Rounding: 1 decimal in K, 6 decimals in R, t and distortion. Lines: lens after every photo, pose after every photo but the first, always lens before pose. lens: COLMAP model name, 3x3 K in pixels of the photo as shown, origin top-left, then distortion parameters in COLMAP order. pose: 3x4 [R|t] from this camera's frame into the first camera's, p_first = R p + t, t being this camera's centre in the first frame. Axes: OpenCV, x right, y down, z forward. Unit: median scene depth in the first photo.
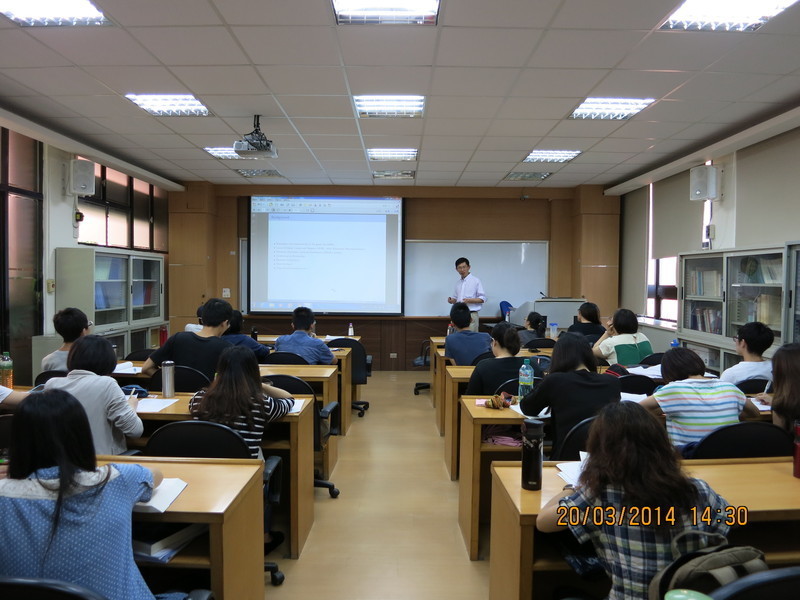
lens RADIAL K [[563.6, 0, 400.0], [0, 563.6, 300.0], [0, 0, 1]] dist [-0.002025, -0.025535]
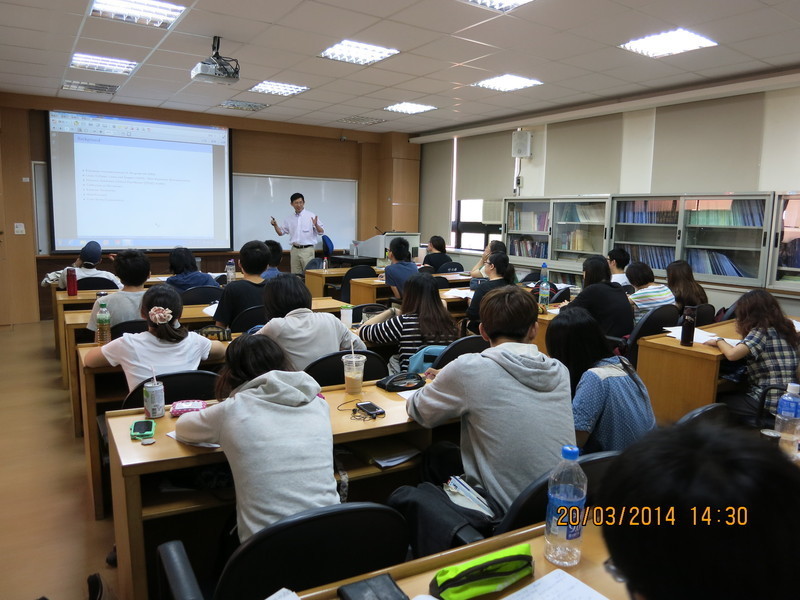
lens RADIAL K [[563.6, 0, 400.0], [0, 563.6, 300.0], [0, 0, 1]] dist [-0.002025, -0.025535]
pose [[0.845232, -0.069406, 0.529873, -0.307244], [0.005708, 0.992646, 0.120917, -0.004651], [-0.534369, -0.099178, 0.839413, 0.003404]]
